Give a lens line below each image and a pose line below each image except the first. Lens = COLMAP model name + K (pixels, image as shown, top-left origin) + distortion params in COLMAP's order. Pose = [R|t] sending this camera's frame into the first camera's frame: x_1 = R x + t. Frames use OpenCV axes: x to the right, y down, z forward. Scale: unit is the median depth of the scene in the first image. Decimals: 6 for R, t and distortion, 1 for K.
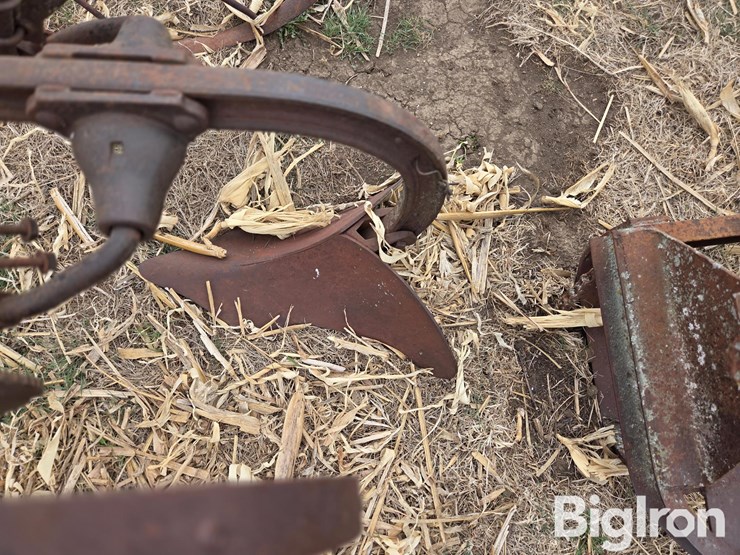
lens RADIAL K [[490.8, 0, 370.4], [0, 490.8, 281.0], [0, 0, 1]] dist [0.069608, -0.060965]
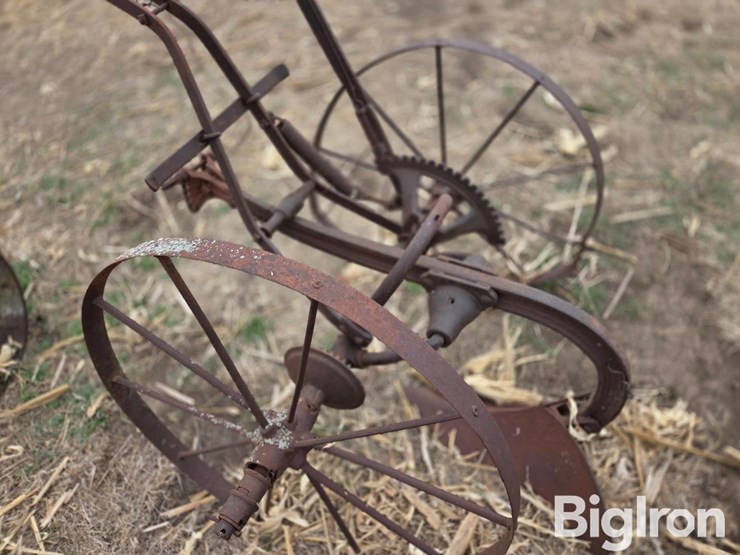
lens RADIAL K [[490.8, 0, 370.4], [0, 490.8, 281.0], [0, 0, 1]] dist [0.069608, -0.060965]
pose [[0.862750, 0.232134, -0.449196, 0.061677], [-0.418502, 0.826393, -0.376737, 0.326766], [0.283759, 0.513019, 0.810119, -0.458850]]
